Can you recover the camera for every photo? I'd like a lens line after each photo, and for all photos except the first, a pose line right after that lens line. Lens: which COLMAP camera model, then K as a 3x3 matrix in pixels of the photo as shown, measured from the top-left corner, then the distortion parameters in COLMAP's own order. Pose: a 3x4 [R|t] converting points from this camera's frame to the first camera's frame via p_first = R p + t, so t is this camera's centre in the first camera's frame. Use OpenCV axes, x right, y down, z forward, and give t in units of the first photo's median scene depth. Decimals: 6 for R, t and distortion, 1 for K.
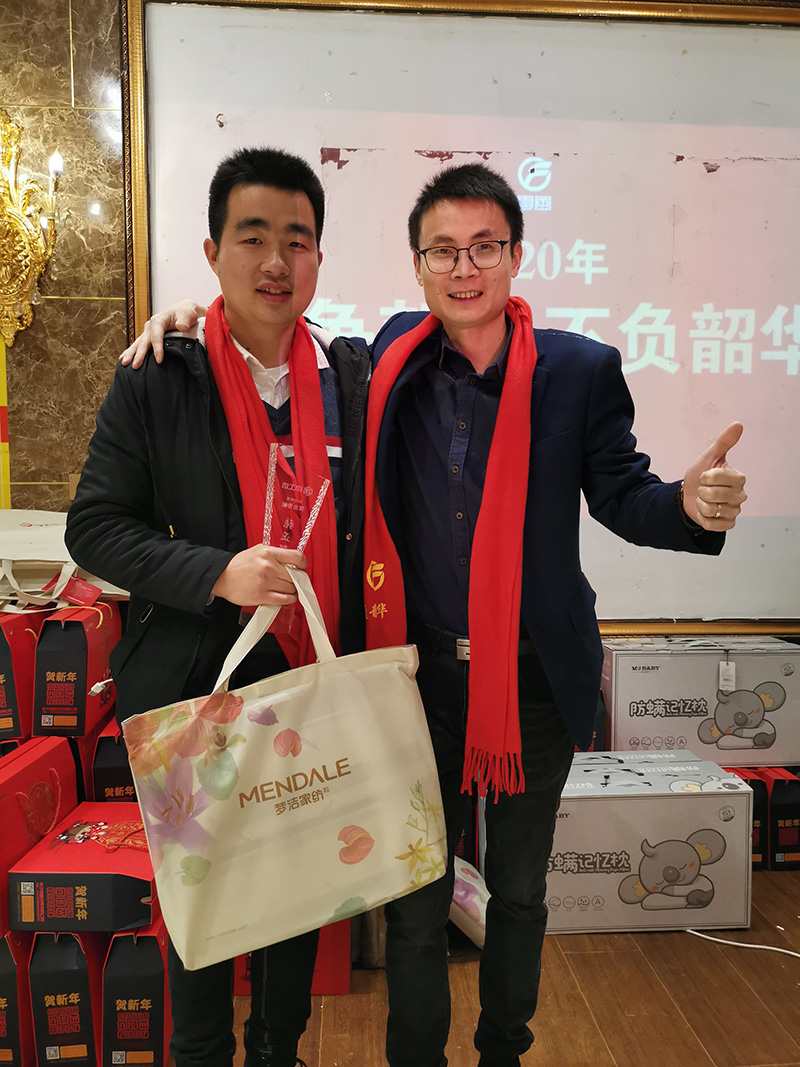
lens RADIAL K [[808.2, 0, 405.9], [0, 808.2, 529.7], [0, 0, 1]] dist [0.045109, -0.034342]
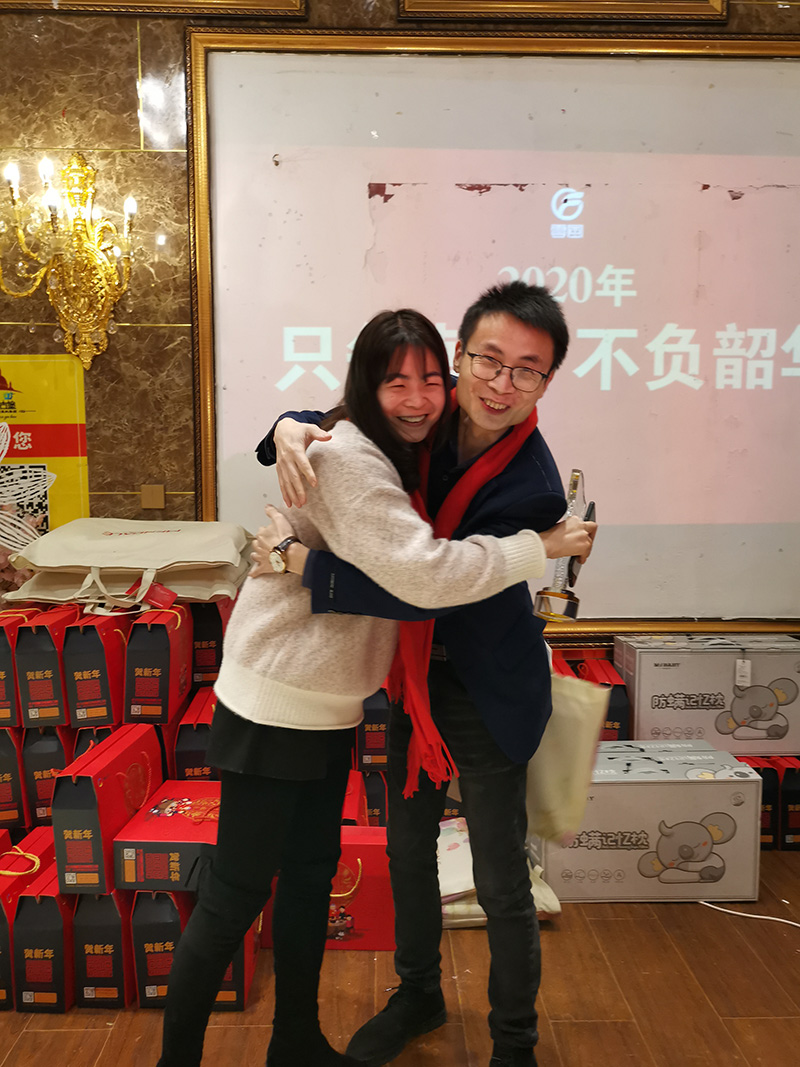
lens RADIAL K [[808.2, 0, 409.2], [0, 808.2, 533.1], [0, 0, 1]] dist [0.045109, -0.034342]
pose [[0.999337, 0.001835, -0.036369, -0.010109], [-0.000818, 0.999609, 0.027955, -0.034886], [0.036406, -0.027906, 0.998947, -0.090815]]
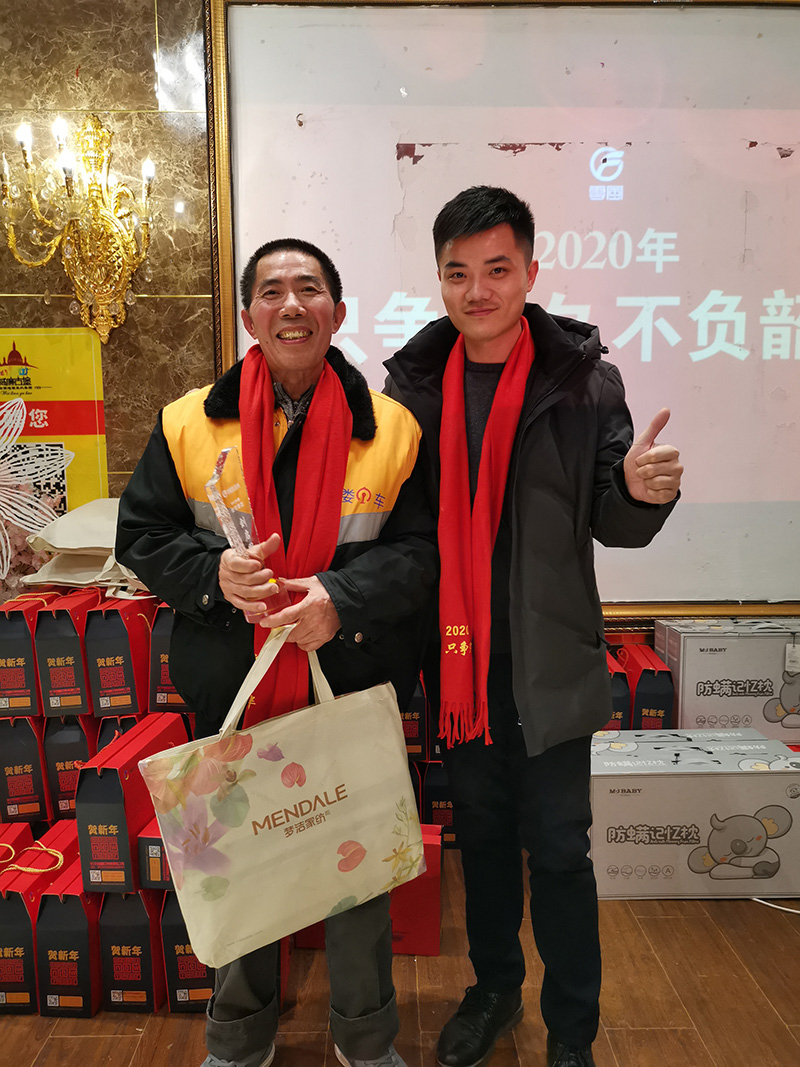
lens RADIAL K [[808.2, 0, 409.3], [0, 808.2, 529.5], [0, 0, 1]] dist [0.045109, -0.034342]
pose [[0.998816, -0.001020, -0.048639, -0.039536], [0.003203, 0.998990, 0.044818, -0.029468], [0.048544, -0.044921, 0.997810, -0.045758]]
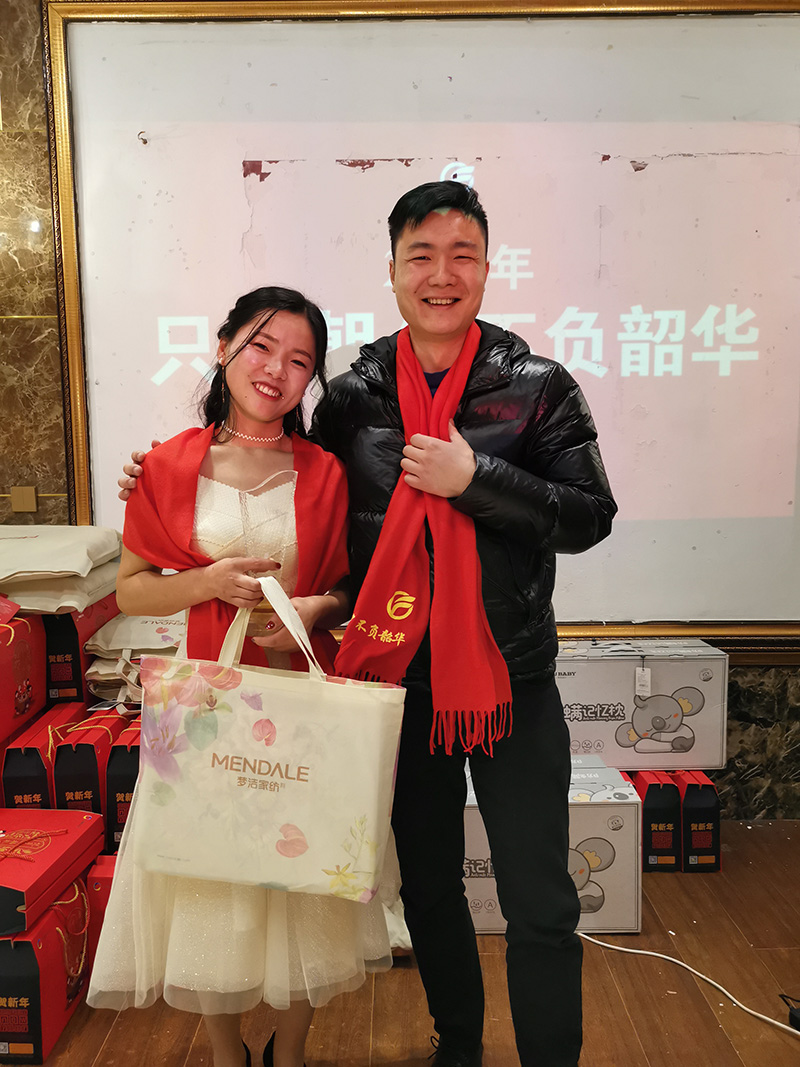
lens RADIAL K [[808.2, 0, 408.3], [0, 808.2, 529.2], [0, 0, 1]] dist [0.045109, -0.034342]
pose [[0.998029, -0.008066, -0.062231, 0.161427], [0.010824, 0.998968, 0.044115, -0.055464], [0.061811, -0.044702, 0.997086, -0.015717]]
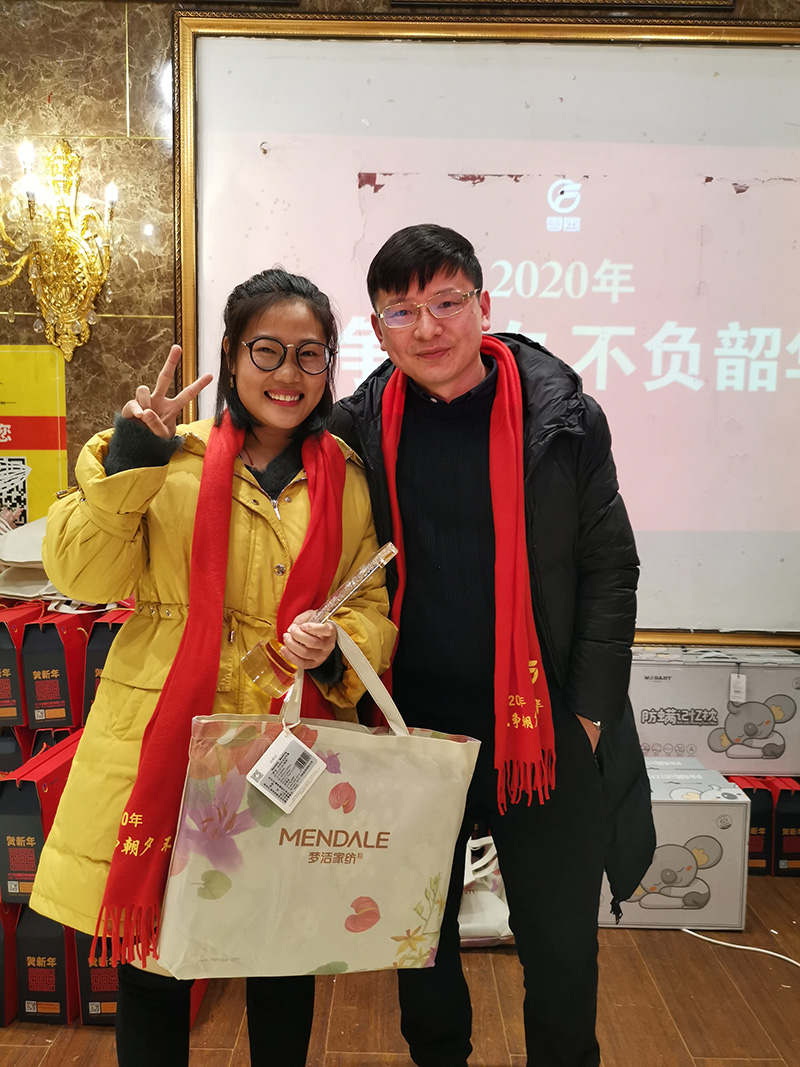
lens RADIAL K [[808.2, 0, 406.8], [0, 808.2, 530.6], [0, 0, 1]] dist [0.045109, -0.034342]
pose [[0.997634, 0.021770, -0.065206, 0.036867], [-0.020165, 0.999480, 0.025164, -0.036256], [0.065720, -0.023789, 0.997554, -0.053038]]
